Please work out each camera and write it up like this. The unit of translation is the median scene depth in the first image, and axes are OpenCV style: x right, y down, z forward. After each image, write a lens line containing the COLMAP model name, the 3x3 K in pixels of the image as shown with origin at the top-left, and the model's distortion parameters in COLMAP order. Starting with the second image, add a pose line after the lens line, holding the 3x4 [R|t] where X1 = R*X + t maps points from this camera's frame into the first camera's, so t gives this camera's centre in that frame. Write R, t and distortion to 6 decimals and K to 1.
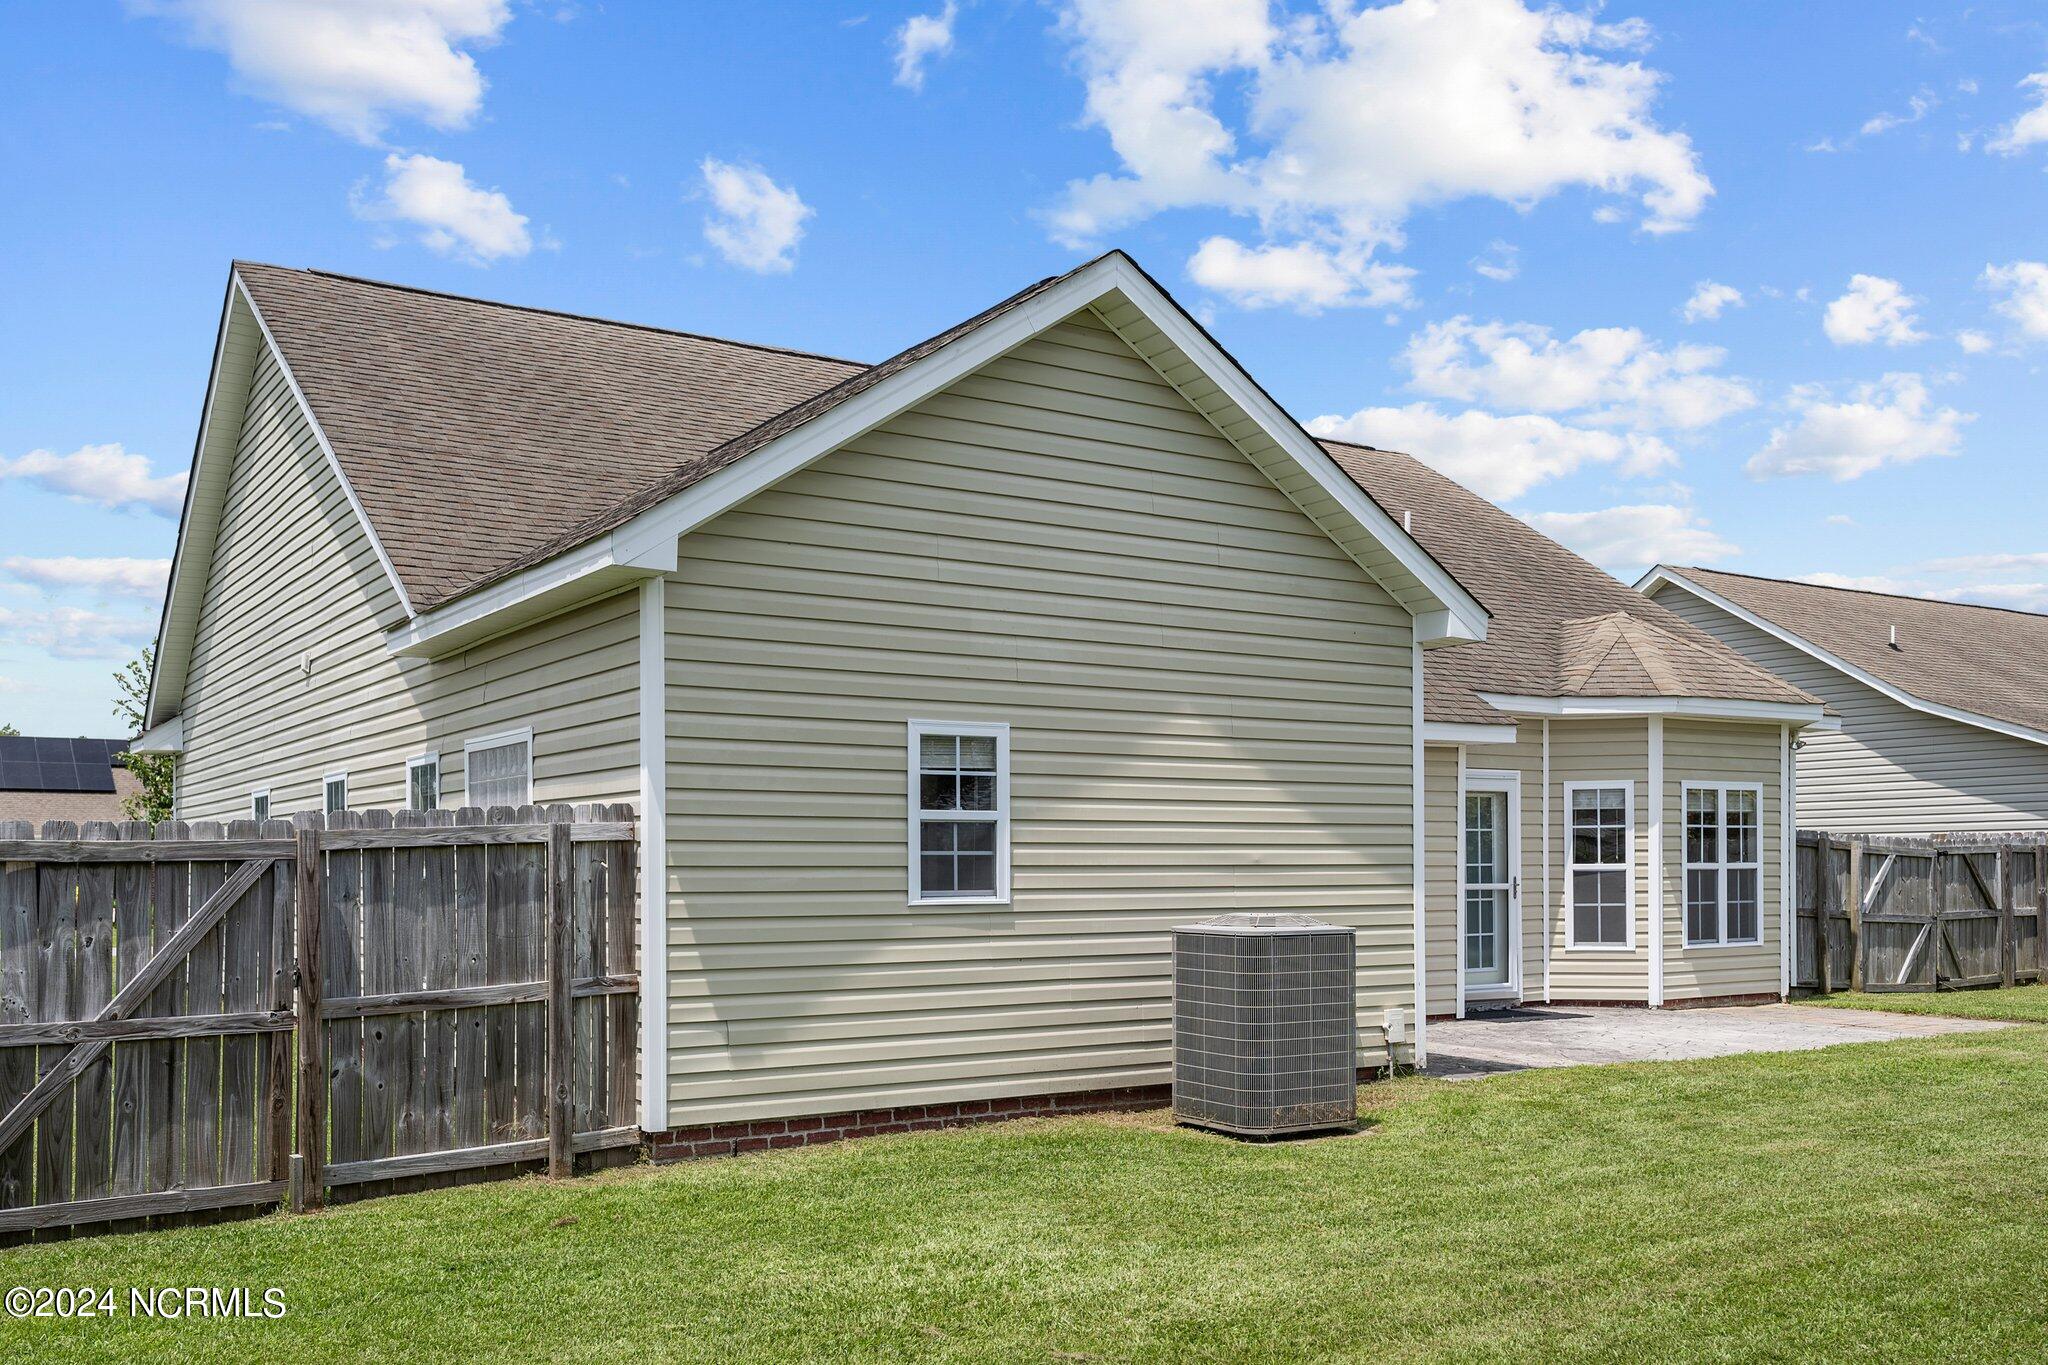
lens RADIAL K [[1814.8, 0, 1066.5], [0, 1814.8, 851.9], [0, 0, 1]] dist [0.002326, 0.002003]
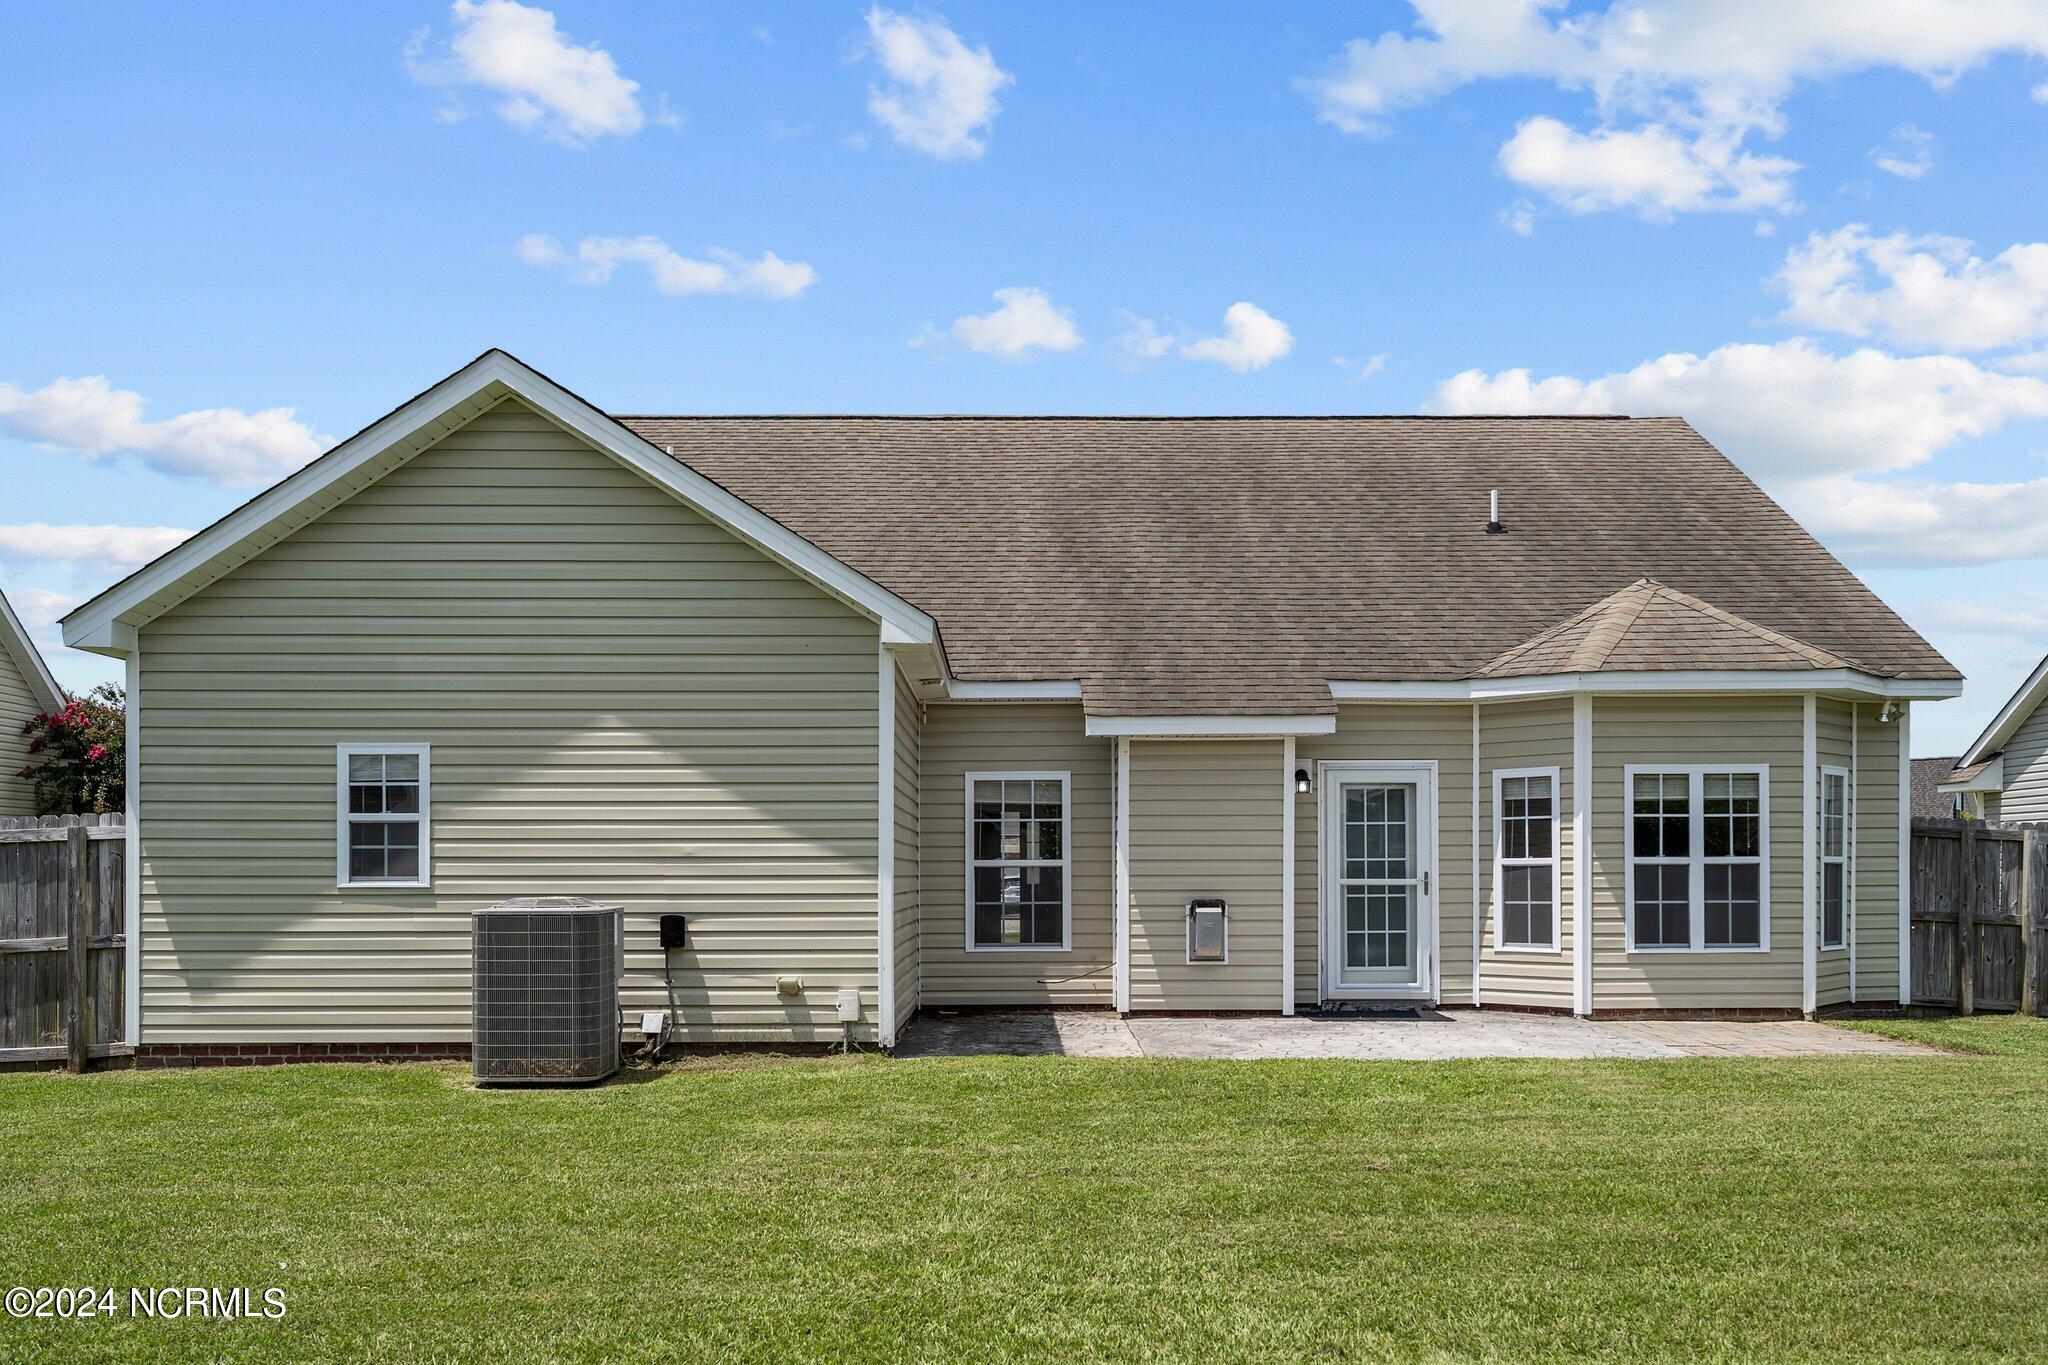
lens RADIAL K [[1693.4, 0, 1058.2], [0, 1693.4, 867.8], [0, 0, 1]] dist [-0.000836, 0.005940]
pose [[0.841309, 0.000581, -0.540554, 0.557883], [0.003222, 0.999976, 0.006090, 0.005370], [0.540545, -0.006865, 0.841287, 0.146728]]
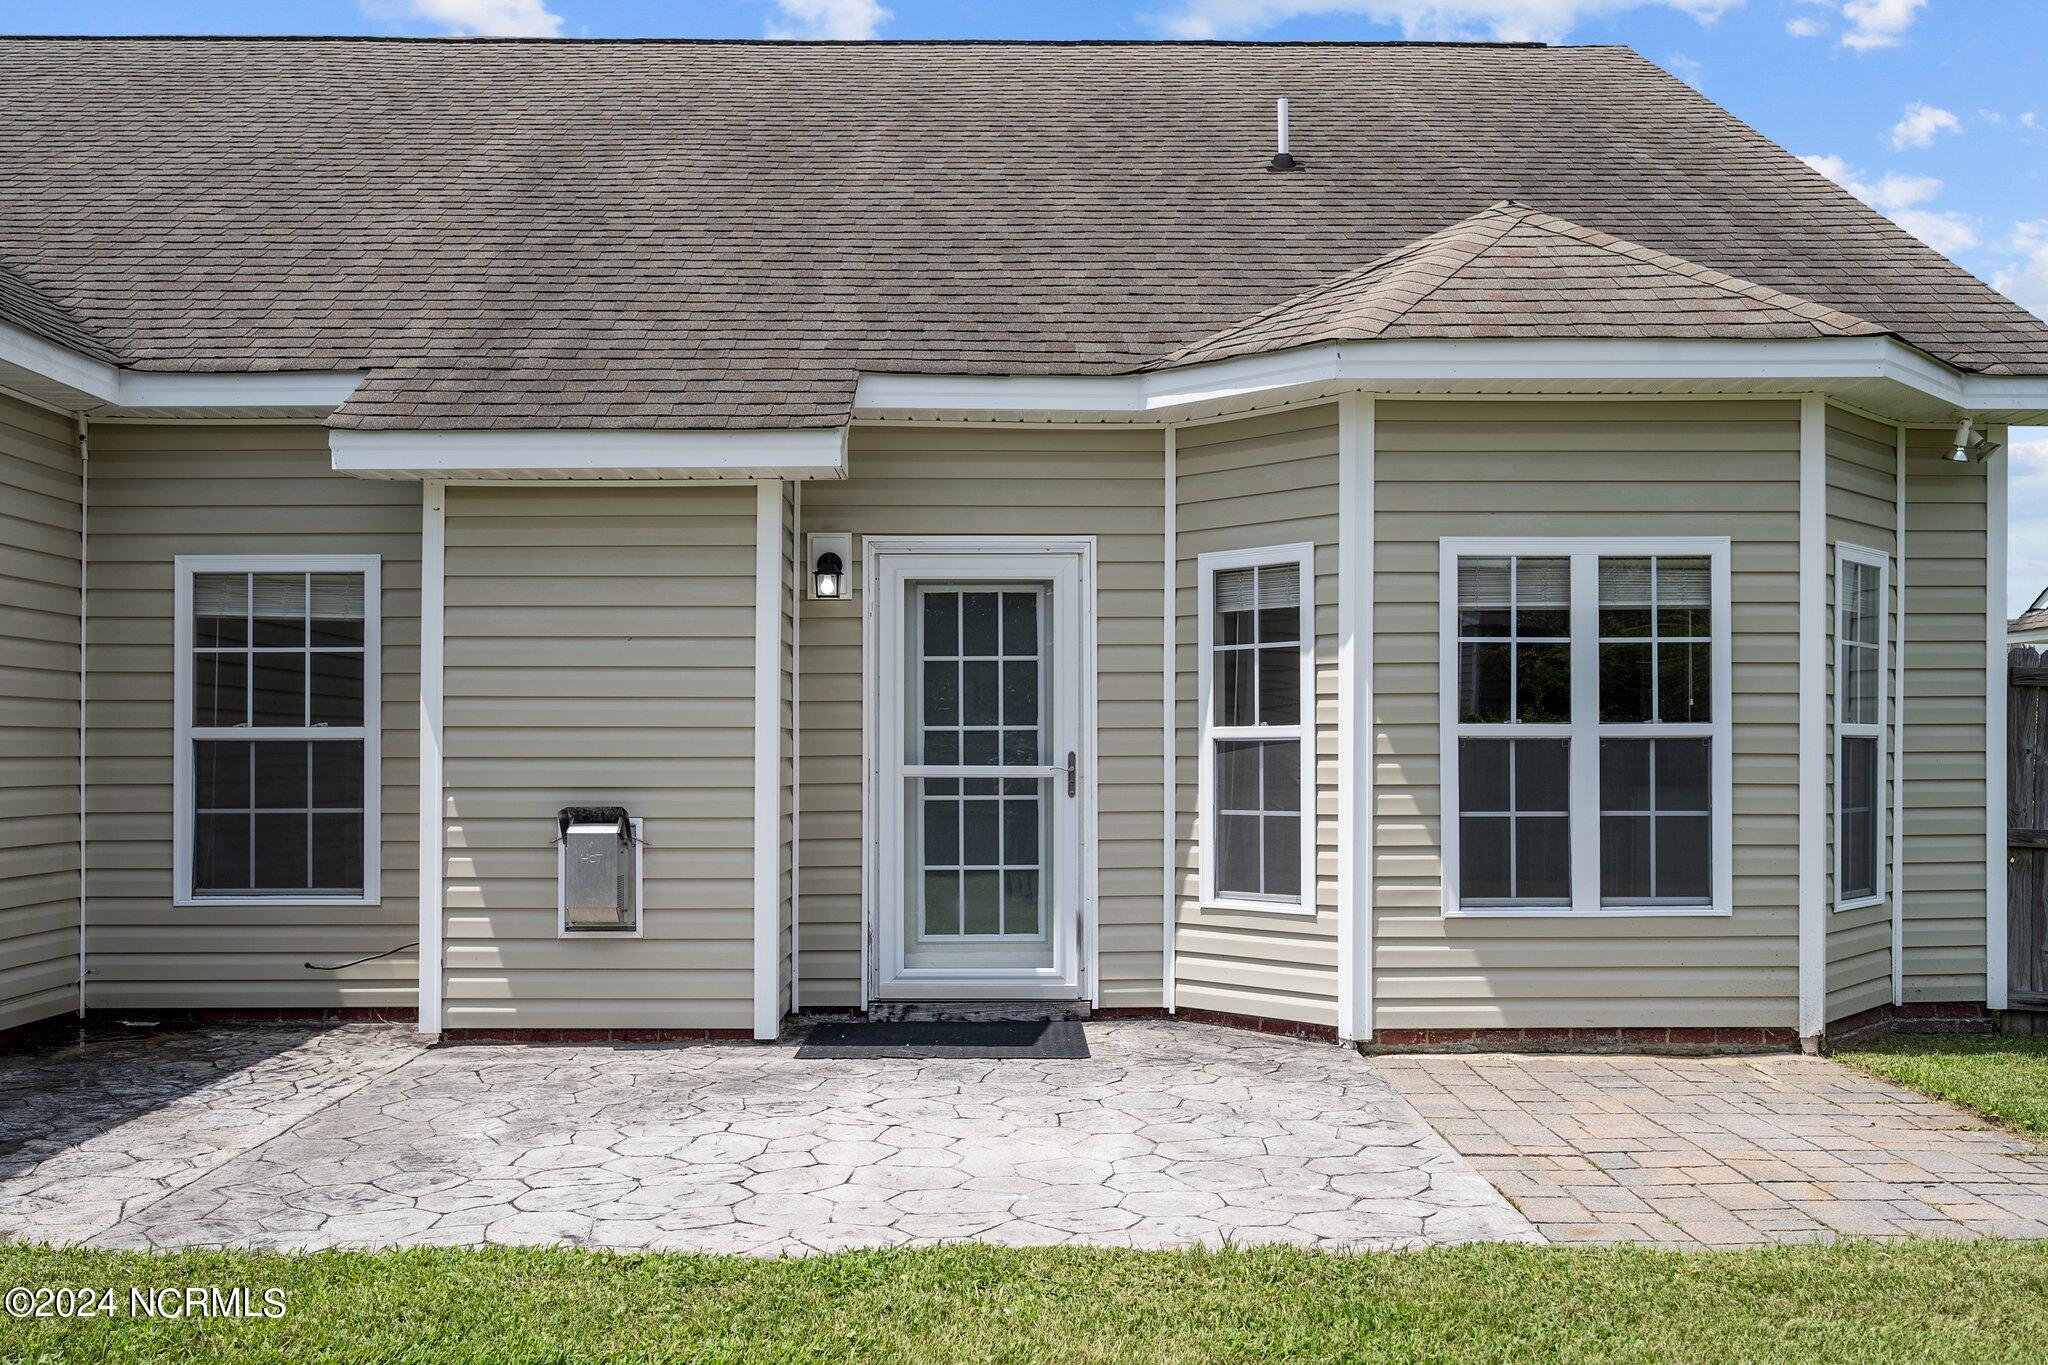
lens RADIAL K [[1779.9, 0, 1054.4], [0, 1779.9, 742.2], [0, 0, 1]] dist [0.002663, -0.004577]
pose [[0.842684, 0.001705, -0.538405, 0.496334], [0.000920, 0.999989, 0.004607, 0.008582], [0.538407, -0.004377, 0.842673, 0.584411]]
